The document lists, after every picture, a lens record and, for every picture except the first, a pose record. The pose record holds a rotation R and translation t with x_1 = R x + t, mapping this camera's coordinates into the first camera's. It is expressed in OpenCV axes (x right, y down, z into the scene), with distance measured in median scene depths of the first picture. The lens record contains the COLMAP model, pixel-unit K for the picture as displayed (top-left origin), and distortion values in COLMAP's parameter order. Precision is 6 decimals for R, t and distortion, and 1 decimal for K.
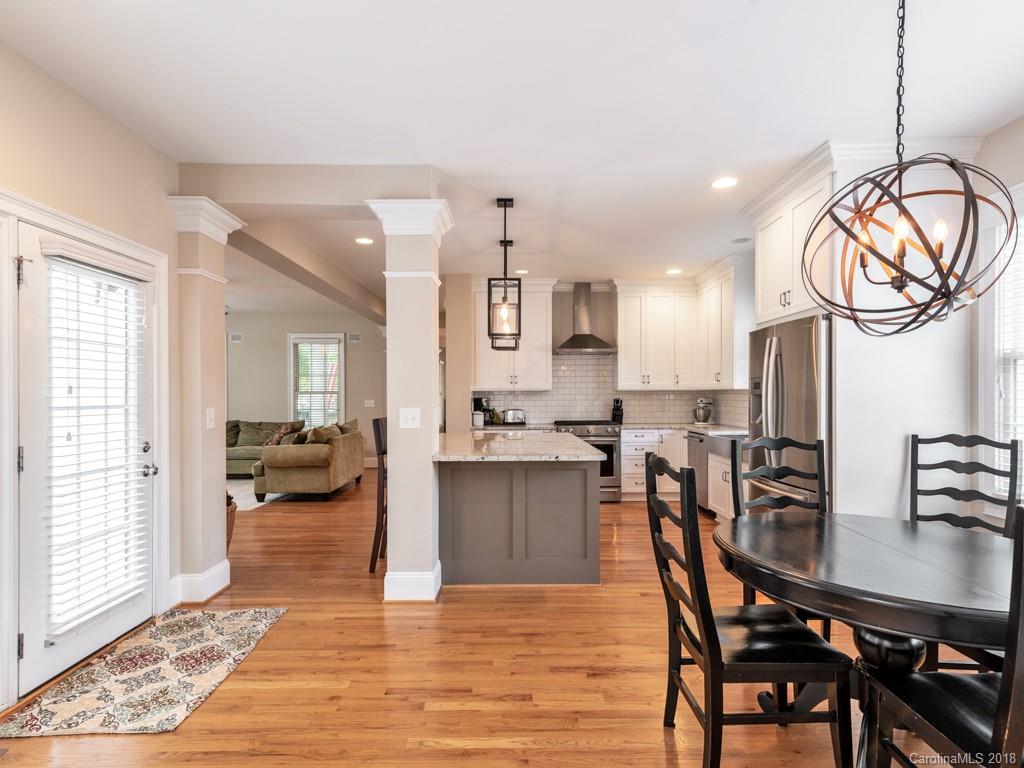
lens RADIAL K [[522.4, 0, 511.7], [0, 522.4, 392.1], [0, 0, 1]] dist [0.028797, -0.000014]
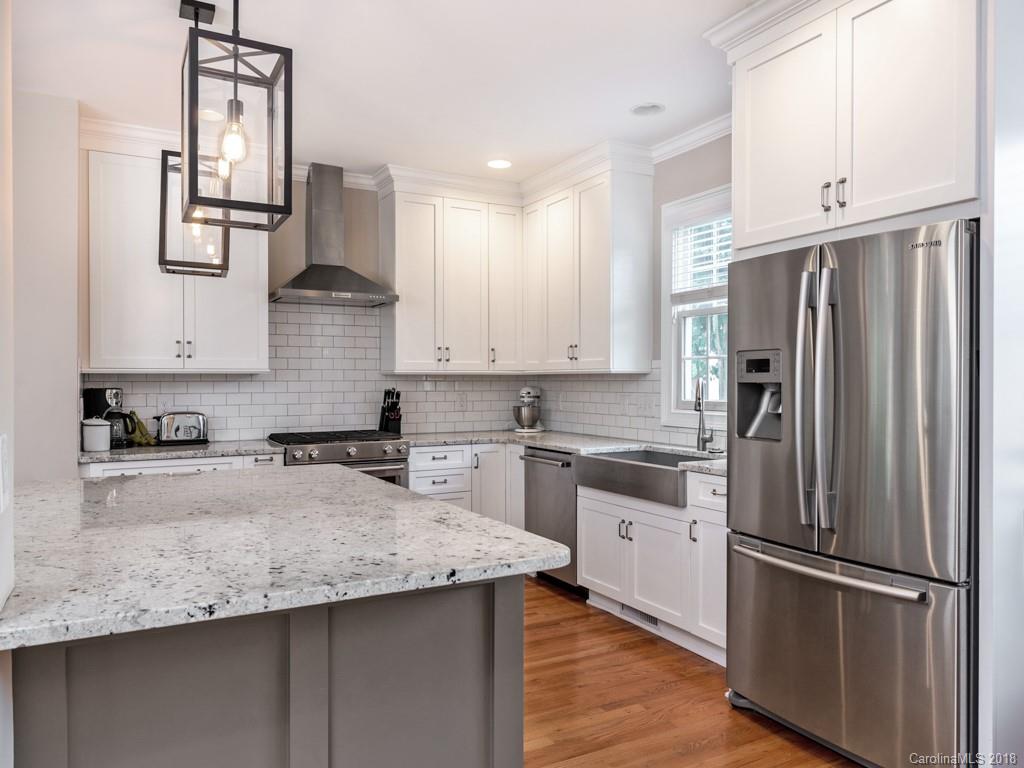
lens RADIAL K [[729.6, 0, 511.6], [0, 729.6, 388.7], [0, 0, 1]] dist [0.007584, 0.002721]
pose [[0.880269, -0.003139, 0.474464, -0.048030], [-0.004263, 0.999885, 0.014523, 0.000505], [-0.474455, -0.014807, 0.880155, 0.279554]]
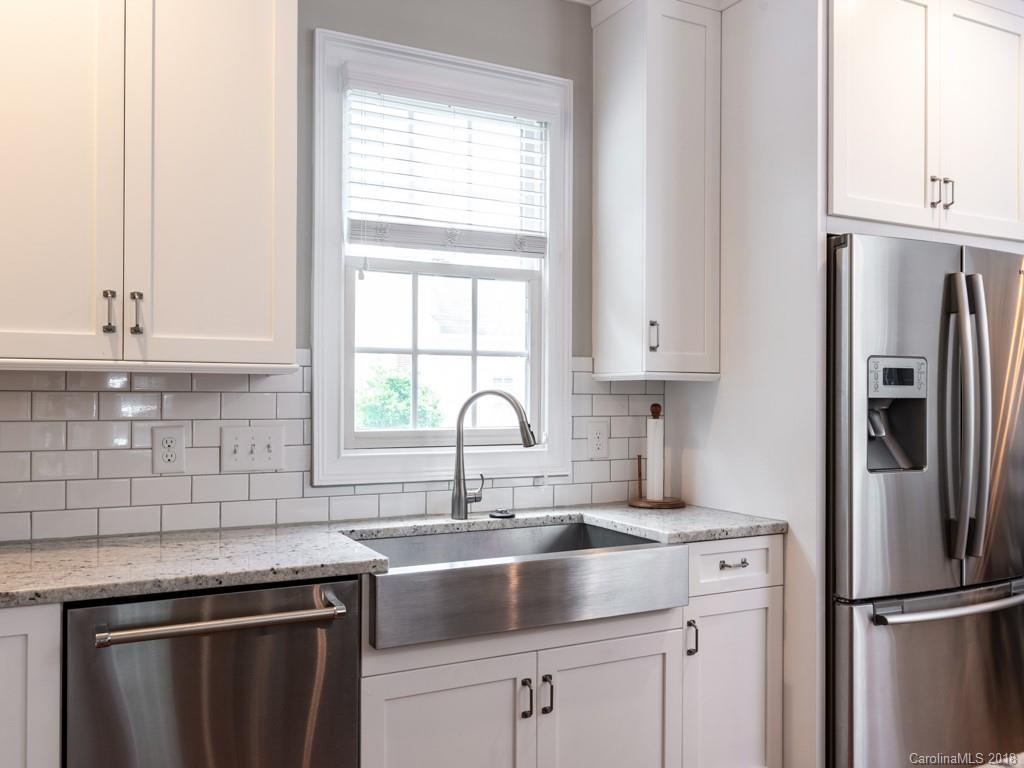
lens RADIAL K [[873.8, 0, 514.8], [0, 873.8, 387.8], [0, 0, 1]] dist [-0.003390, -0.012722]
pose [[-0.471126, 0.004593, 0.882054, 0.009536], [-0.009380, 0.999904, -0.010217, 0.003363], [-0.882016, -0.013087, -0.471038, 0.901962]]
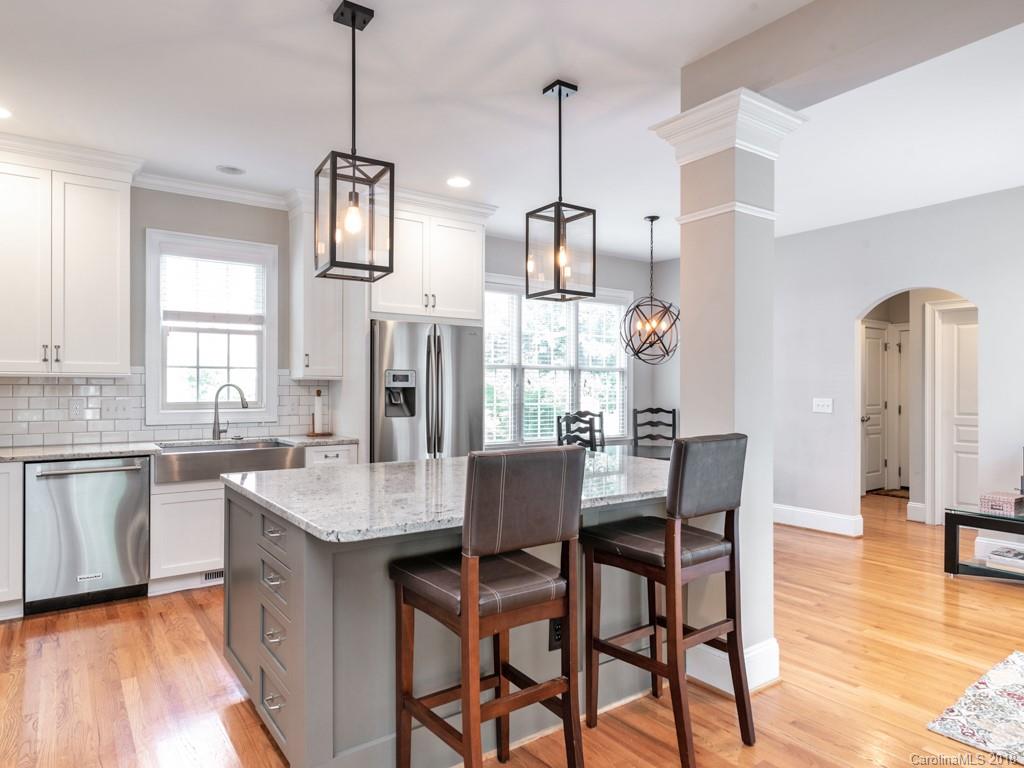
lens RADIAL K [[652.7, 0, 508.6], [0, 652.7, 381.0], [0, 0, 1]] dist [-0.004138, -0.001164]
pose [[-0.588232, 0.008778, 0.808645, -0.363665], [-0.006150, 0.999864, -0.015328, 0.006027], [-0.808669, -0.013990, -0.588098, 0.890672]]
